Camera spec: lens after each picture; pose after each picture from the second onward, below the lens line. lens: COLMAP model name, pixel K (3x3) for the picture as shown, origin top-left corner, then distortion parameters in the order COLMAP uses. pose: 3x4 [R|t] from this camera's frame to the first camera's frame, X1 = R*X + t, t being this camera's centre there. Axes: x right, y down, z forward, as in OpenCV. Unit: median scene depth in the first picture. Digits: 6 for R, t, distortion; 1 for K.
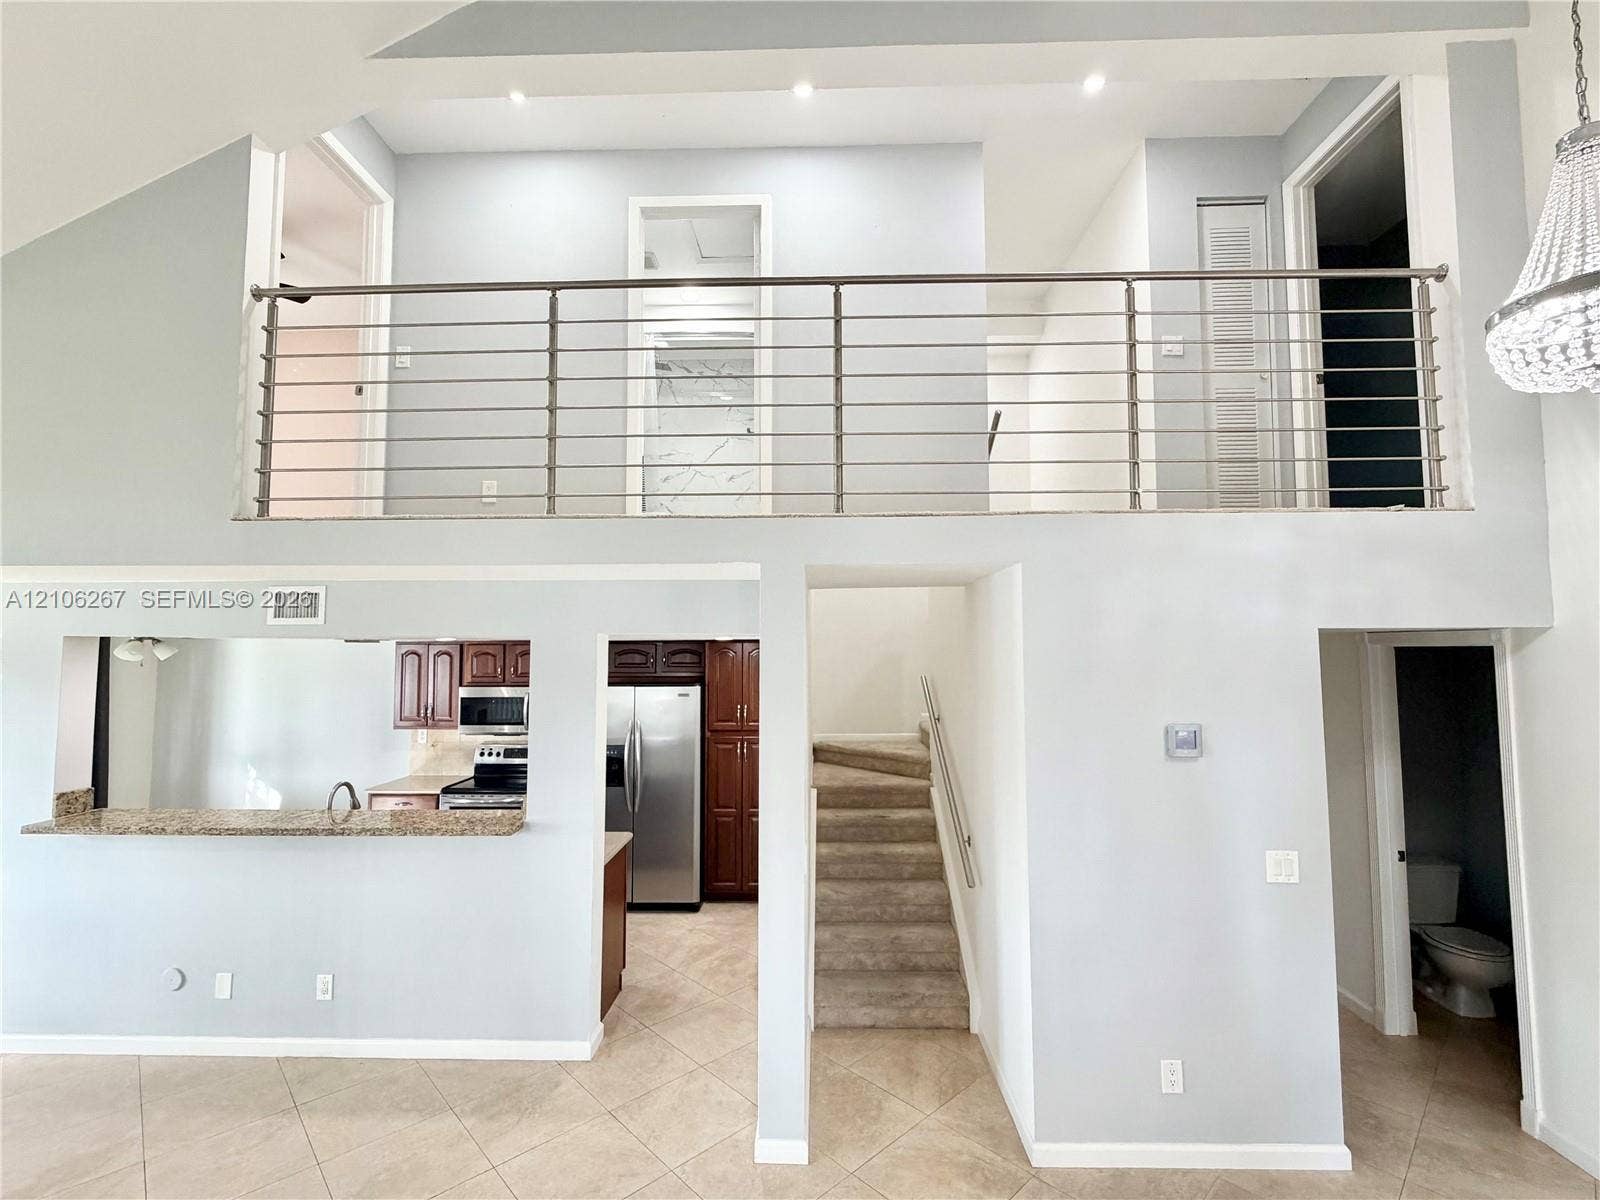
lens RADIAL K [[719.2, 0, 798.8], [0, 719.2, 602.7], [0, 0, 1]] dist [0.001730, 0.000422]
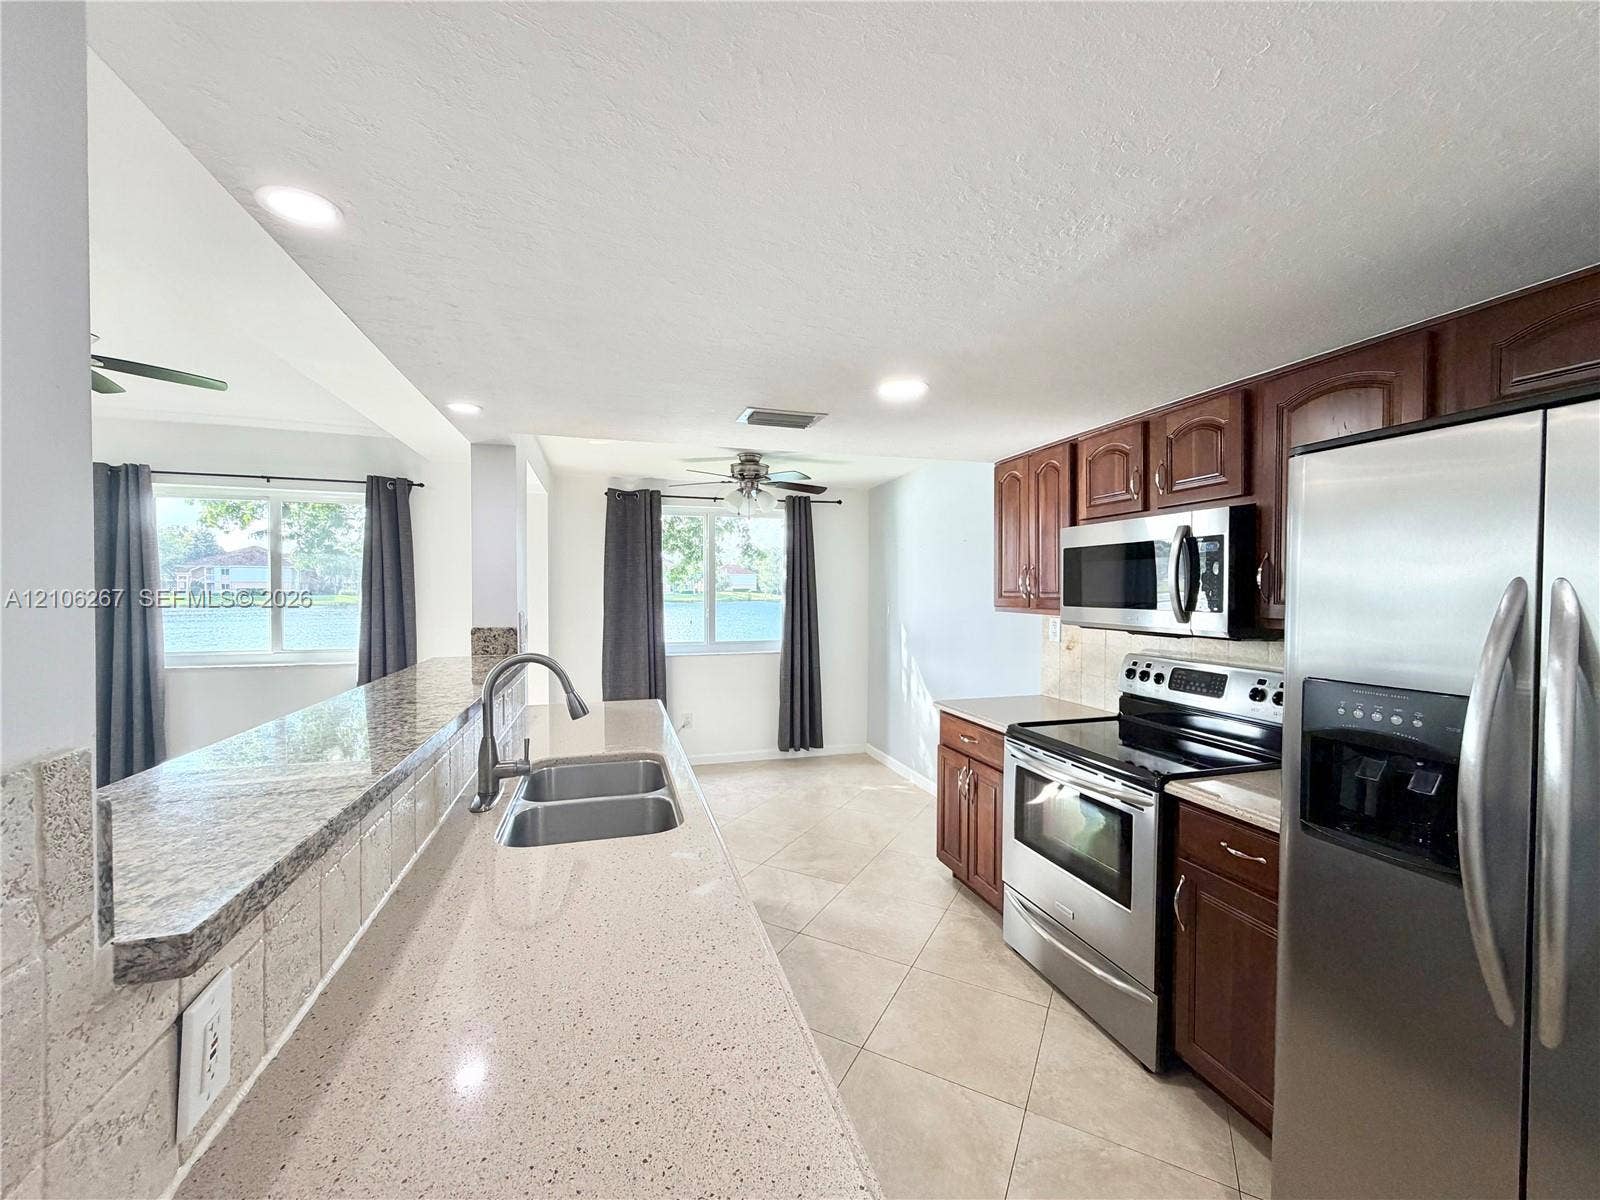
lens RADIAL K [[638.3, 0, 798.0], [0, 638.3, 602.5], [0, 0, 1]] dist [0.001962, 0.000030]
pose [[0.310364, 0.022745, -0.950346, -0.113943], [0.060838, 0.997189, 0.043735, 0.137716], [0.948669, -0.071391, 0.308108, 0.693993]]
